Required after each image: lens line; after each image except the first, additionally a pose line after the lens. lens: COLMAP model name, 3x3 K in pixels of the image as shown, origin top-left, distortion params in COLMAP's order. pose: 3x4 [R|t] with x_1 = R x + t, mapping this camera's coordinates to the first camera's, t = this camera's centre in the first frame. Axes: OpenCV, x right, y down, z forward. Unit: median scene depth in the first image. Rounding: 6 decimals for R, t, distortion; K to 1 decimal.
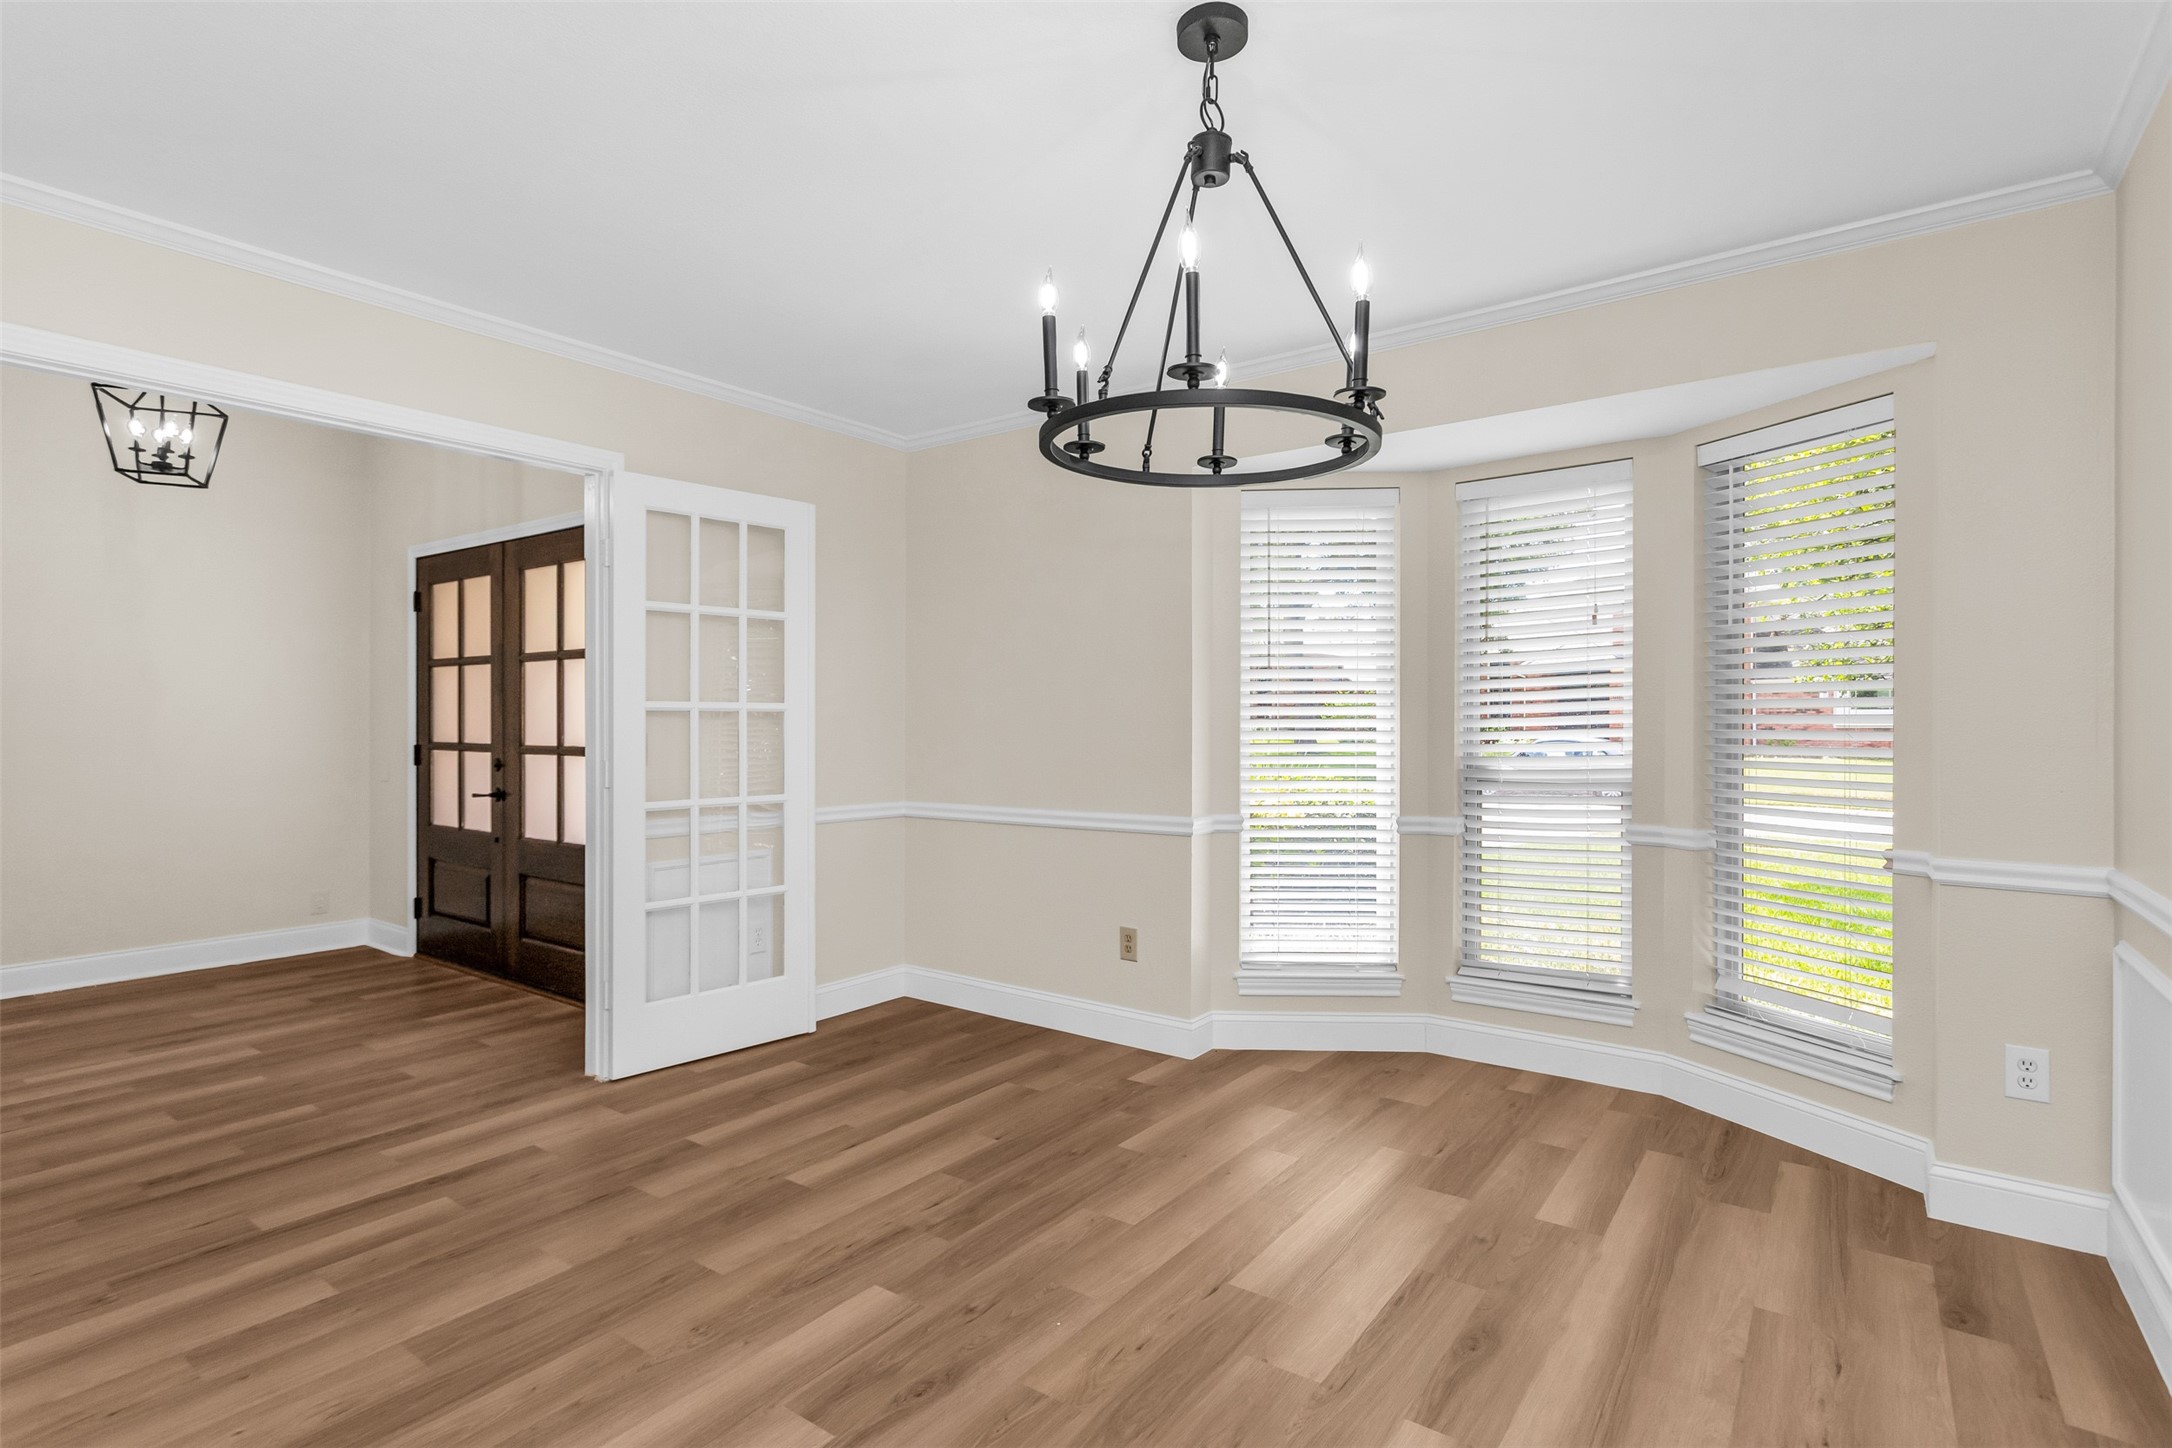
lens RADIAL K [[1057.3, 0, 1081.1], [0, 1057.3, 731.9], [0, 0, 1]] dist [0.009126, -0.000779]
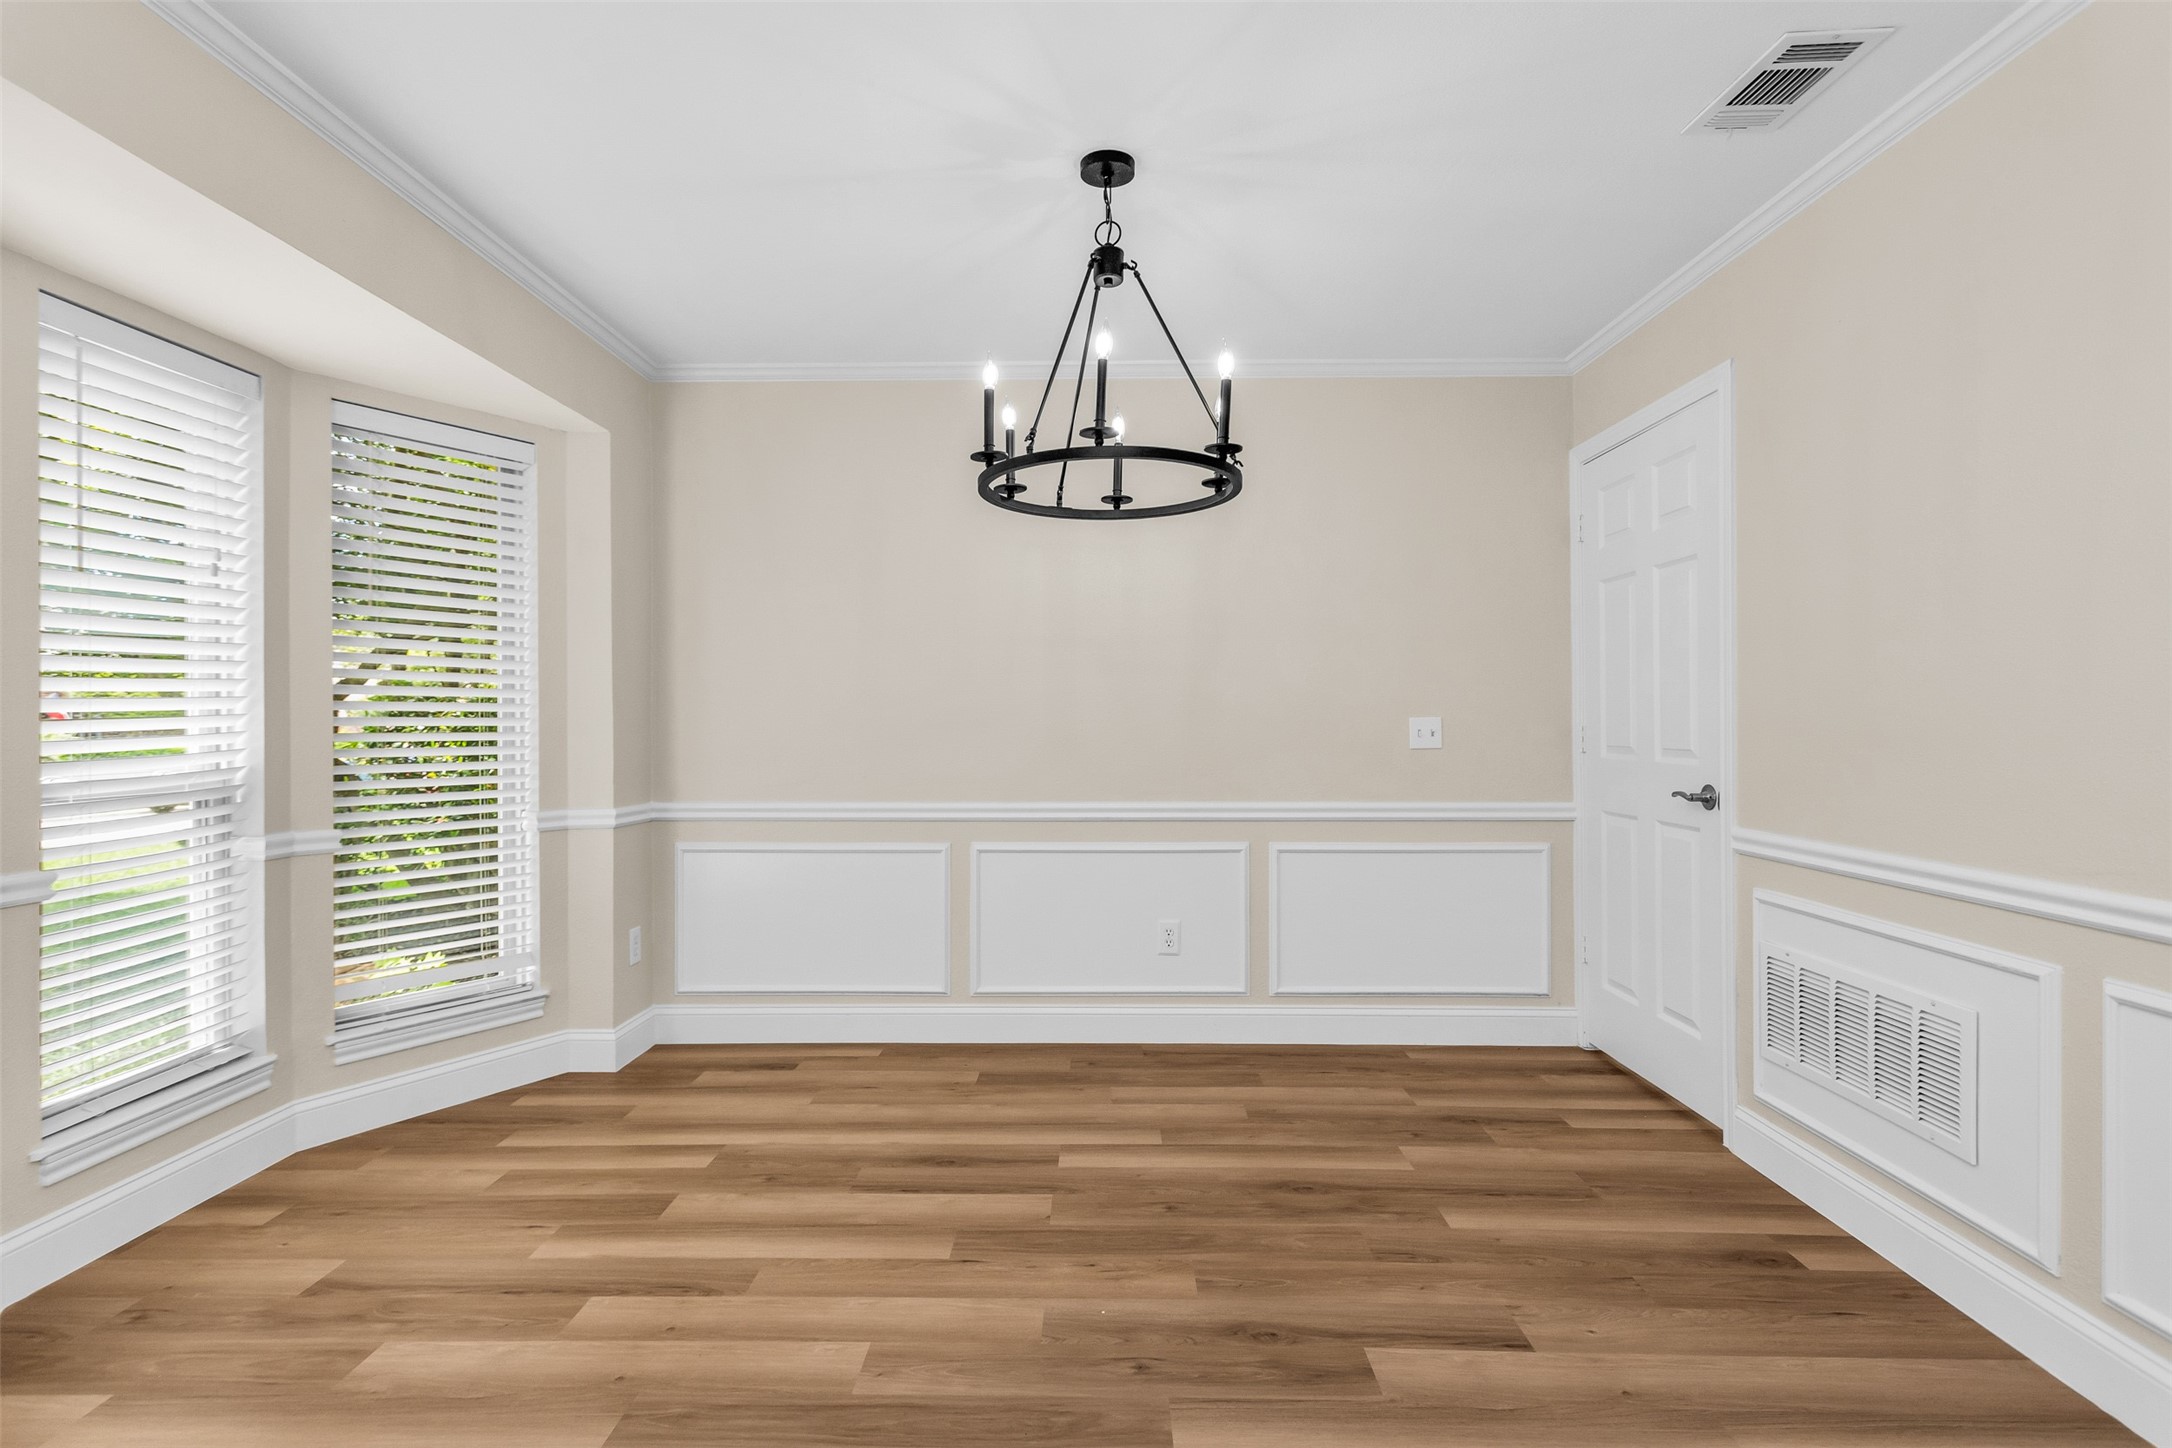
lens RADIAL K [[1057.3, 0, 1081.1], [0, 1057.3, 731.9], [0, 0, 1]] dist [0.009126, -0.000779]
pose [[-0.581489, -0.004981, 0.813539, -0.799426], [0.007497, 0.999906, 0.011480, 0.006887], [-0.813520, 0.012775, -0.581397, 1.565839]]
